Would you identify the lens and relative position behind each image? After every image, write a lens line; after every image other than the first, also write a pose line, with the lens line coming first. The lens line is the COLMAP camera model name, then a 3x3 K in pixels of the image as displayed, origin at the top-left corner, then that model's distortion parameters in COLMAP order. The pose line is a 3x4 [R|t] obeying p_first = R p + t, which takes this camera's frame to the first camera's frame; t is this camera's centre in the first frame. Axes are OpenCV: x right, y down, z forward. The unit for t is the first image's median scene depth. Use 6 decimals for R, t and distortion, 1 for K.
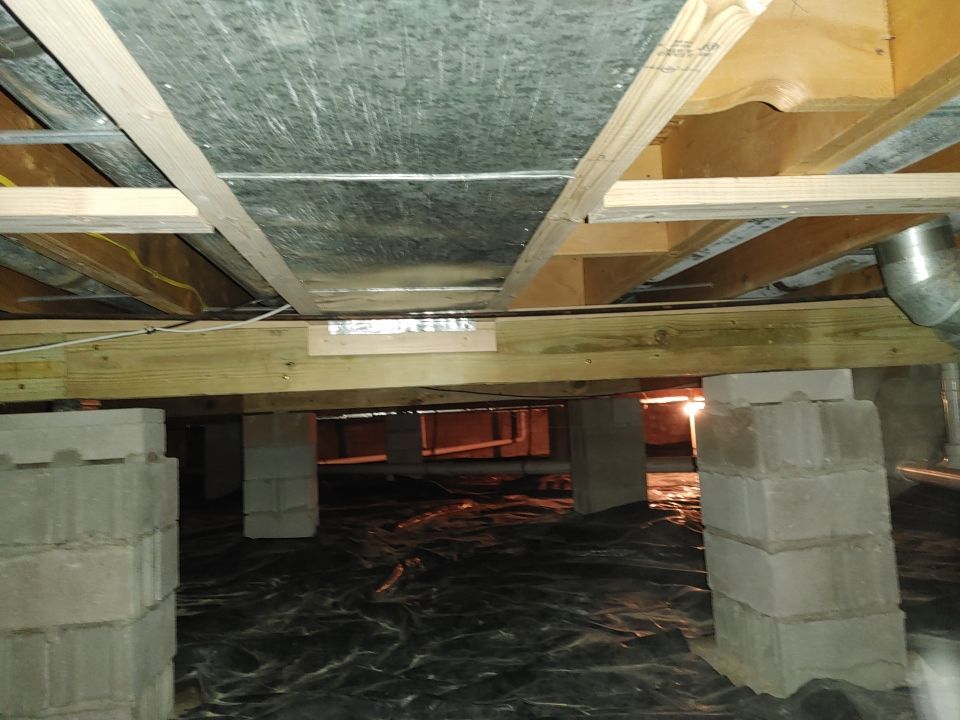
lens RADIAL K [[718.6, 0, 486.6], [0, 718.6, 363.3], [0, 0, 1]] dist [0.078954, -0.089828]
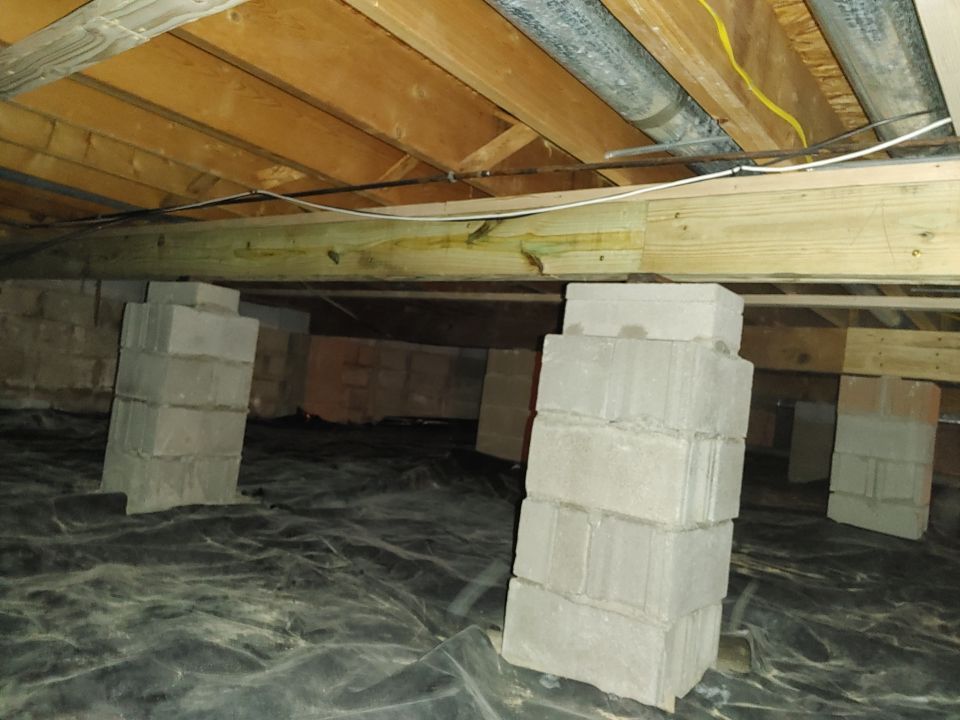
lens RADIAL K [[718.6, 0, 476.0], [0, 718.6, 360.1], [0, 0, 1]] dist [0.078954, -0.089828]
pose [[0.695037, 0.100329, -0.711939, -0.067769], [-0.101734, 0.993976, 0.040756, 0.139566], [0.711740, 0.044102, 0.701058, 0.228590]]
